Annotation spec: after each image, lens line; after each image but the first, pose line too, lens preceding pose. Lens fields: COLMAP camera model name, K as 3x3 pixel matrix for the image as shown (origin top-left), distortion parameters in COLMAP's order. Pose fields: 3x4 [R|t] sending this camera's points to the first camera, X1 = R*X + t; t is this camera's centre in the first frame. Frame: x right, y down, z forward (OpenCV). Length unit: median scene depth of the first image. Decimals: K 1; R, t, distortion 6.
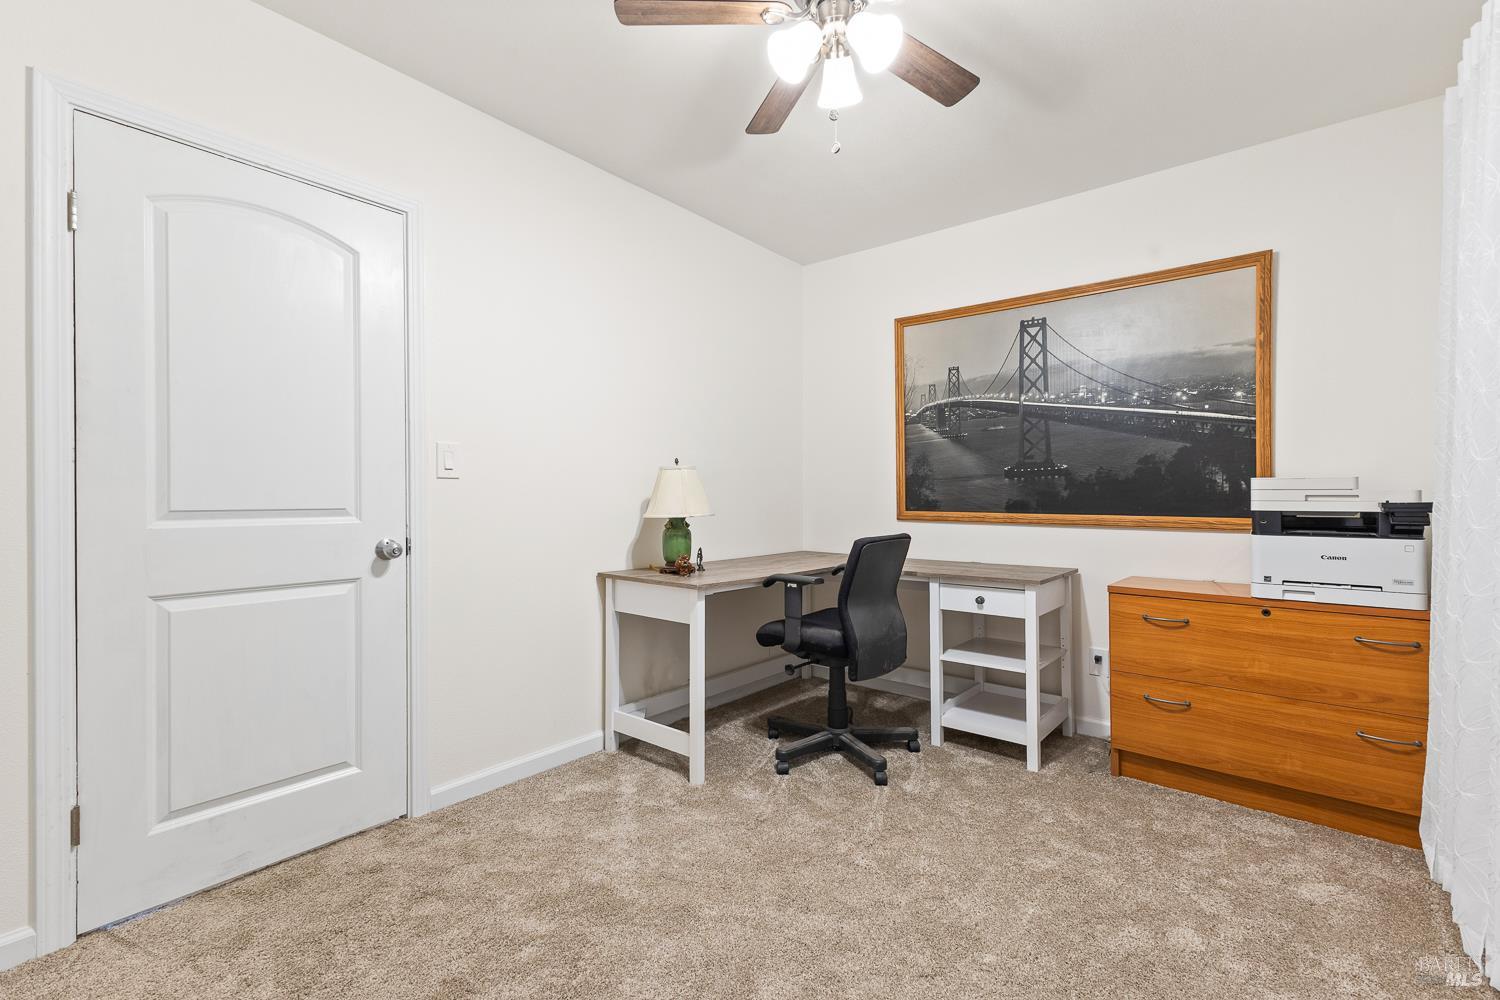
lens RADIAL K [[651.8, 0, 747.0], [0, 651.8, 497.9], [0, 0, 1]] dist [0.003488, 0.000463]
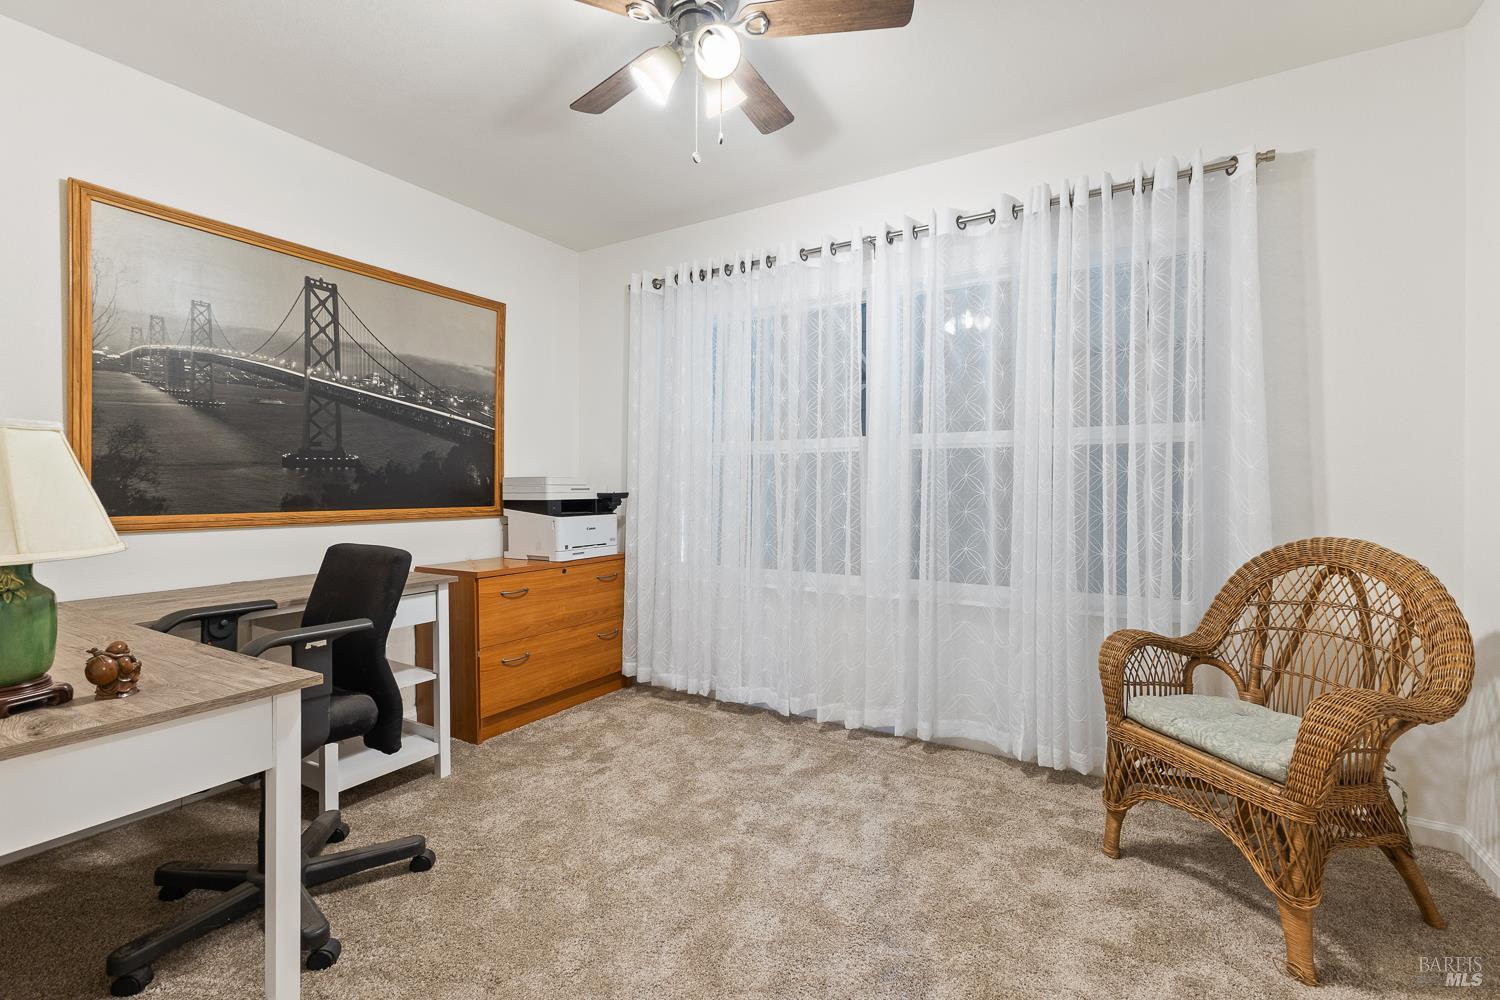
lens RADIAL K [[651.8, 0, 747.2], [0, 651.8, 489.0], [0, 0, 1]] dist [0.003488, 0.000463]
pose [[-0.139689, -0.006967, 0.990171, -0.481755], [0.001449, 0.999973, 0.007241, -0.009893], [-0.990194, 0.002446, -0.139675, 0.579643]]
